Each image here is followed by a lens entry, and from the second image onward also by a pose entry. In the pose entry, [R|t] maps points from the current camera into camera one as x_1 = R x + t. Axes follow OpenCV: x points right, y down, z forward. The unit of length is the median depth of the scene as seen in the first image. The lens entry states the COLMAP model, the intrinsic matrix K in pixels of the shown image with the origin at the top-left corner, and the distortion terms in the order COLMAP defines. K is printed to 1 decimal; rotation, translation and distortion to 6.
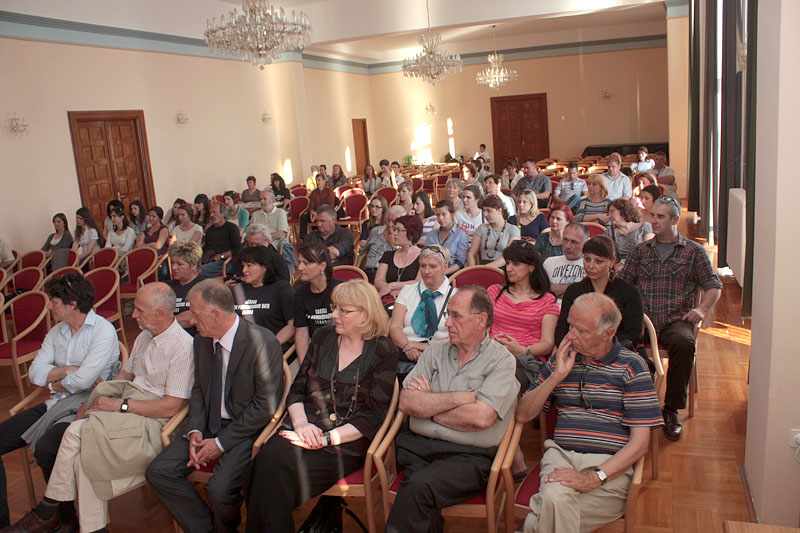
lens RADIAL K [[677.0, 0, 400.0], [0, 677.0, 266.5], [0, 0, 1]] dist [-0.045320, -0.003855]
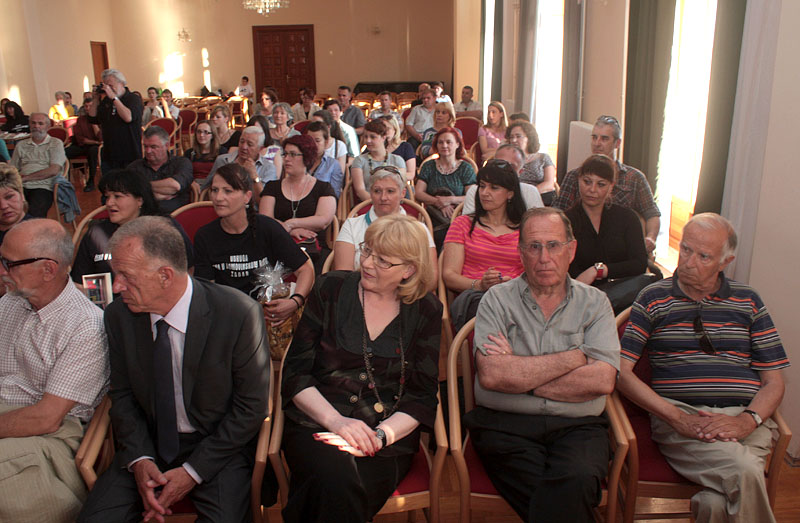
lens RADIAL K [[672.5, 0, 400.7], [0, 672.5, 288.5], [0, 0, 1]] dist [-0.179661, 0.195348]
pose [[0.913882, -0.068280, 0.400197, -0.247638], [0.022300, 0.992710, 0.118449, 0.017011], [-0.405367, -0.099324, 0.908742, 0.276537]]
